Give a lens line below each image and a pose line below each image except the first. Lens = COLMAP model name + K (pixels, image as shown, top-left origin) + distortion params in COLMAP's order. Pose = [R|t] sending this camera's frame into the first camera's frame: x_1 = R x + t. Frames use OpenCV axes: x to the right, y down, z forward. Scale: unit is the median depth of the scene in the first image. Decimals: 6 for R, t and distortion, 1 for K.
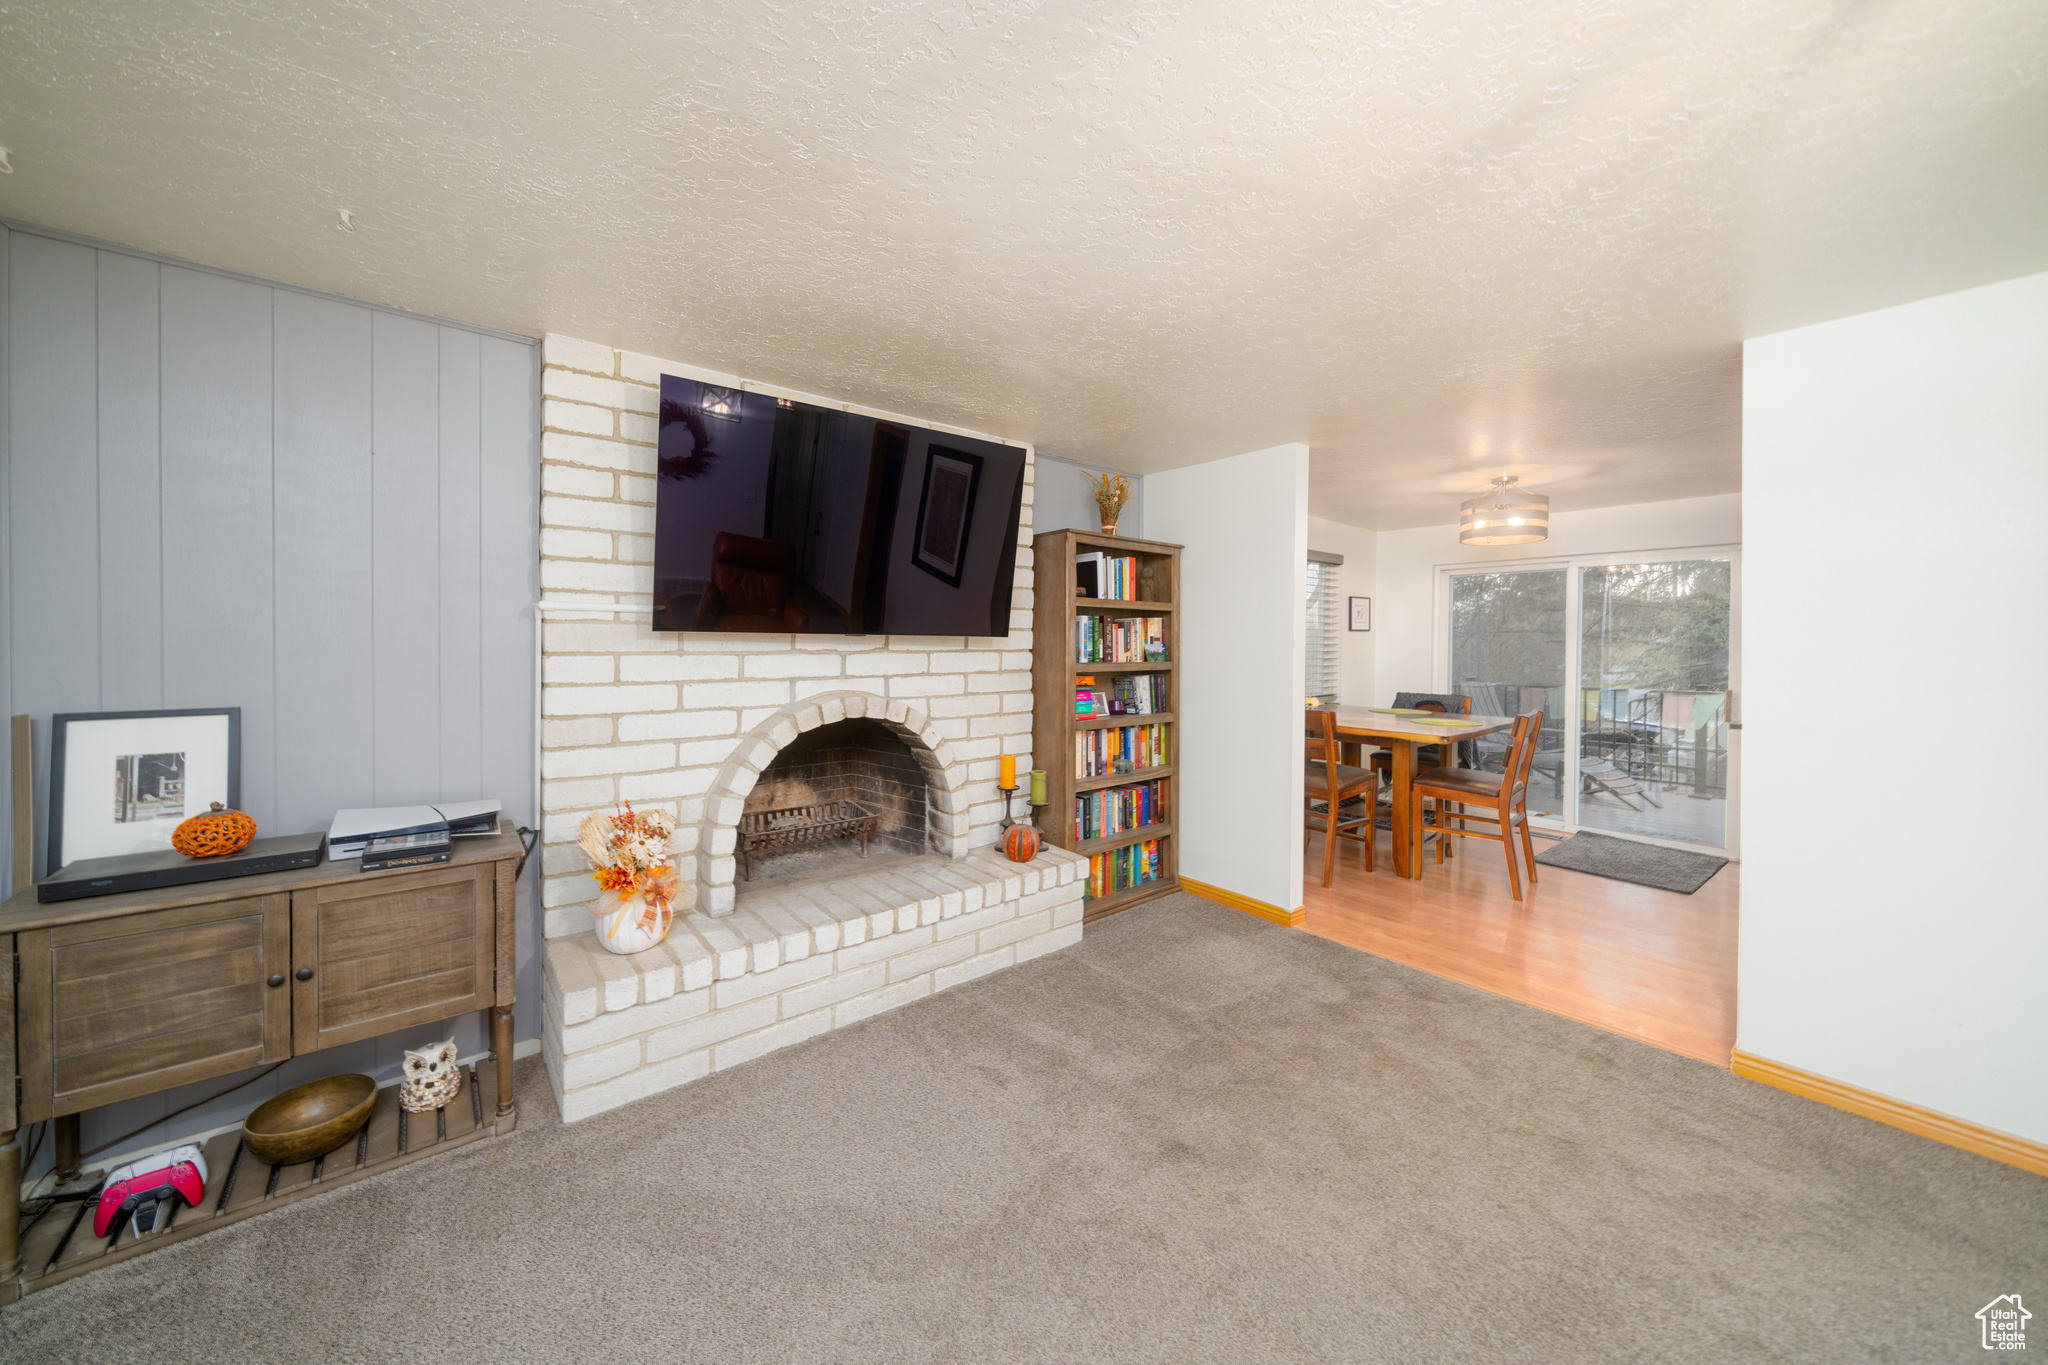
lens RADIAL K [[715.3, 0, 1000.4], [0, 715.3, 654.0], [0, 0, 1]] dist [-0.000868, -0.000024]
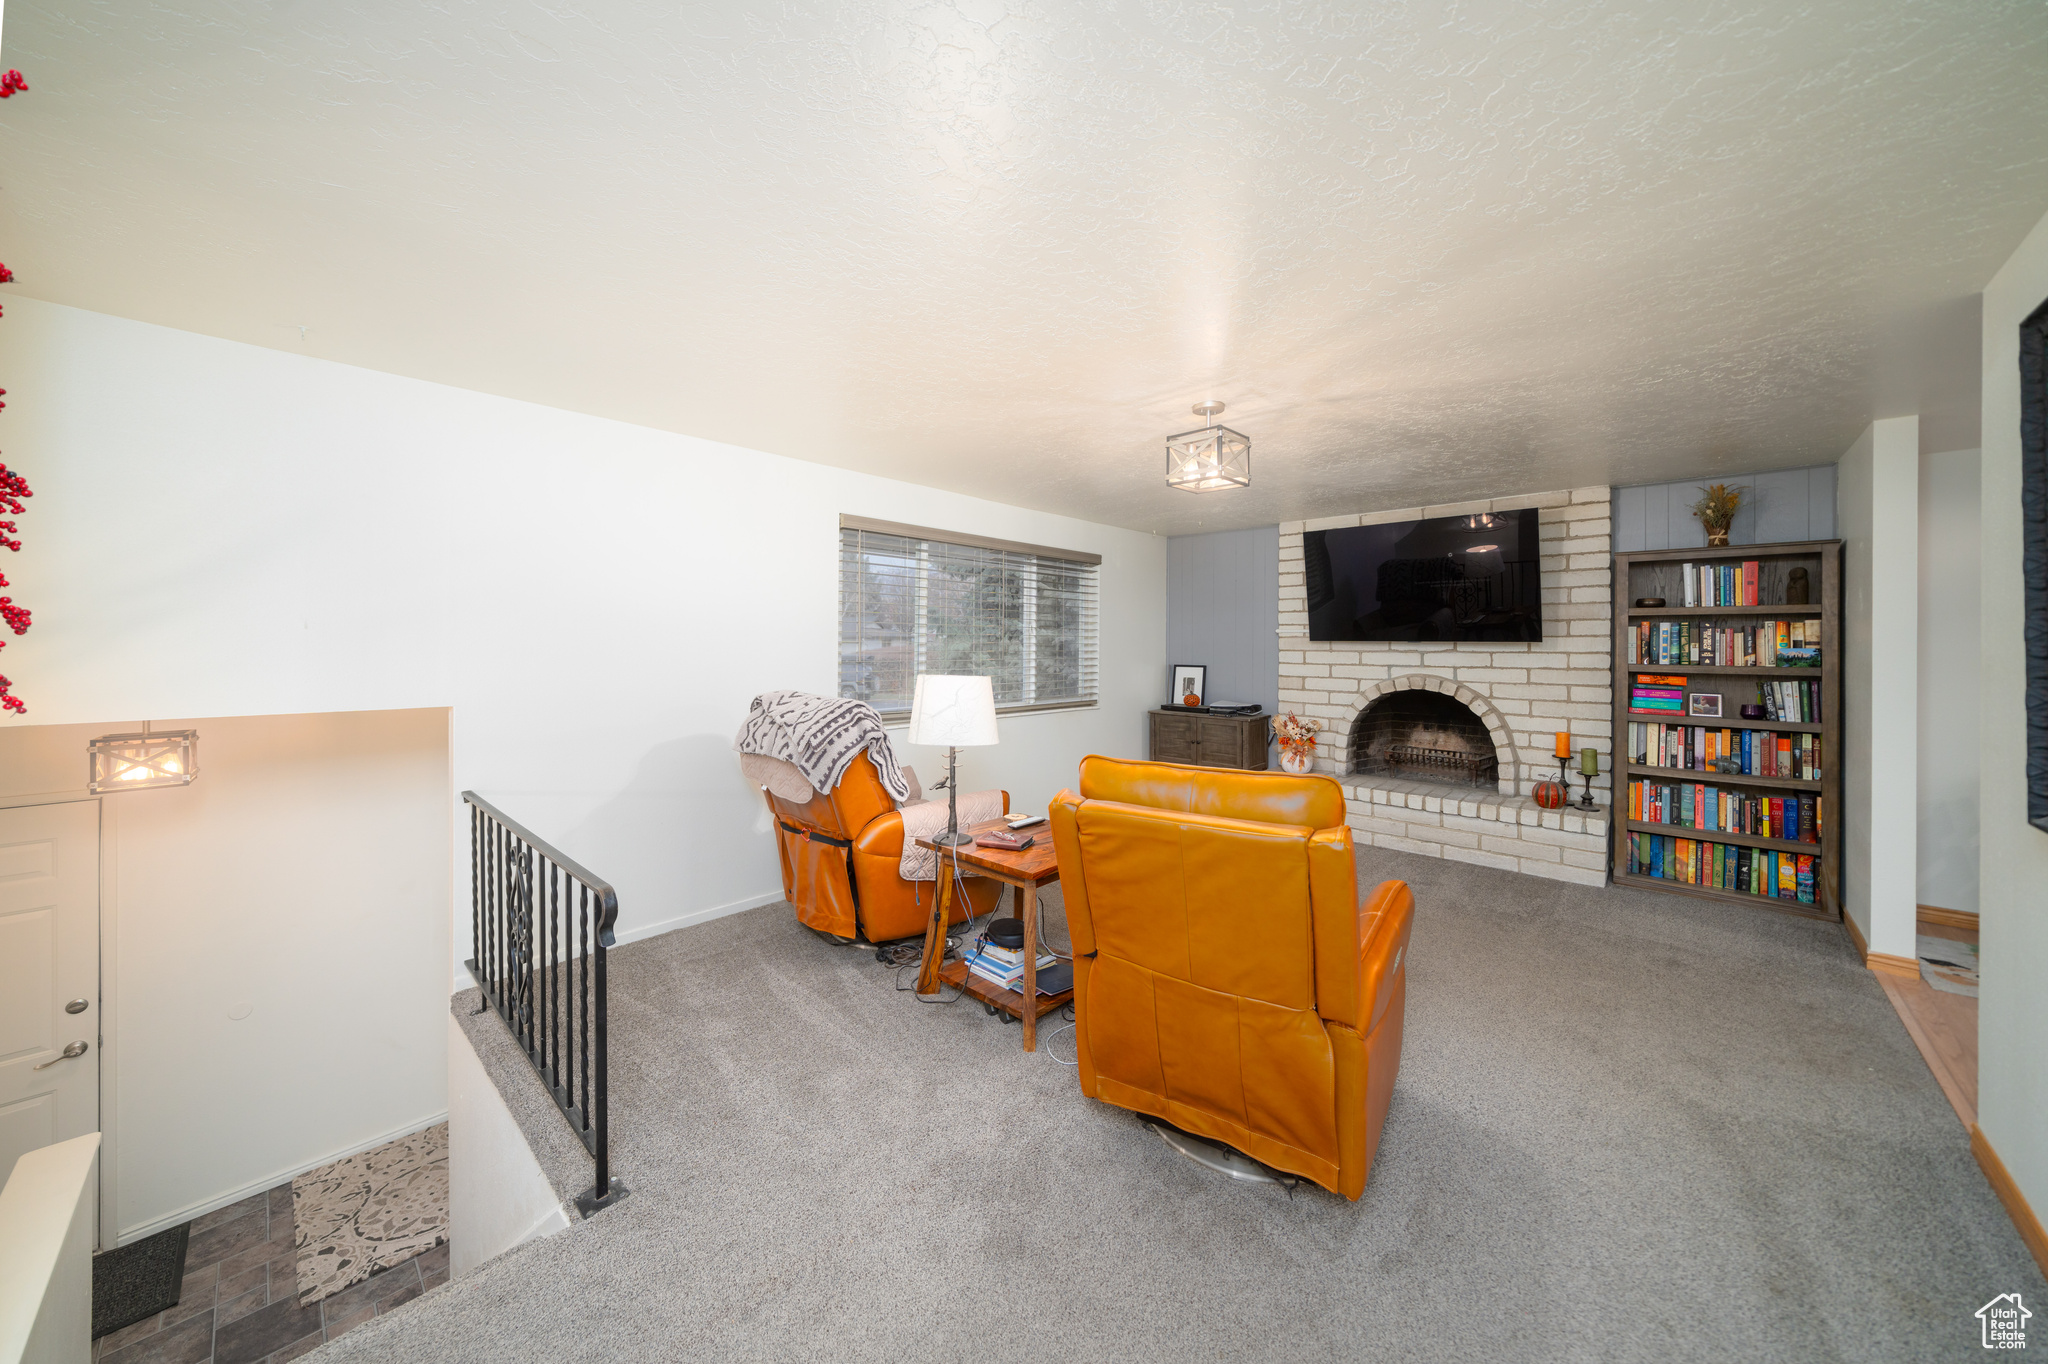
lens RADIAL K [[715.3, 0, 1000.4], [0, 715.3, 653.5], [0, 0, 1]] dist [-0.000868, -0.000024]
pose [[0.120946, 0.011161, -0.992596, 1.145219], [-0.018699, 0.999785, 0.008964, 0.004447], [0.992483, 0.017476, 0.121128, -0.180454]]
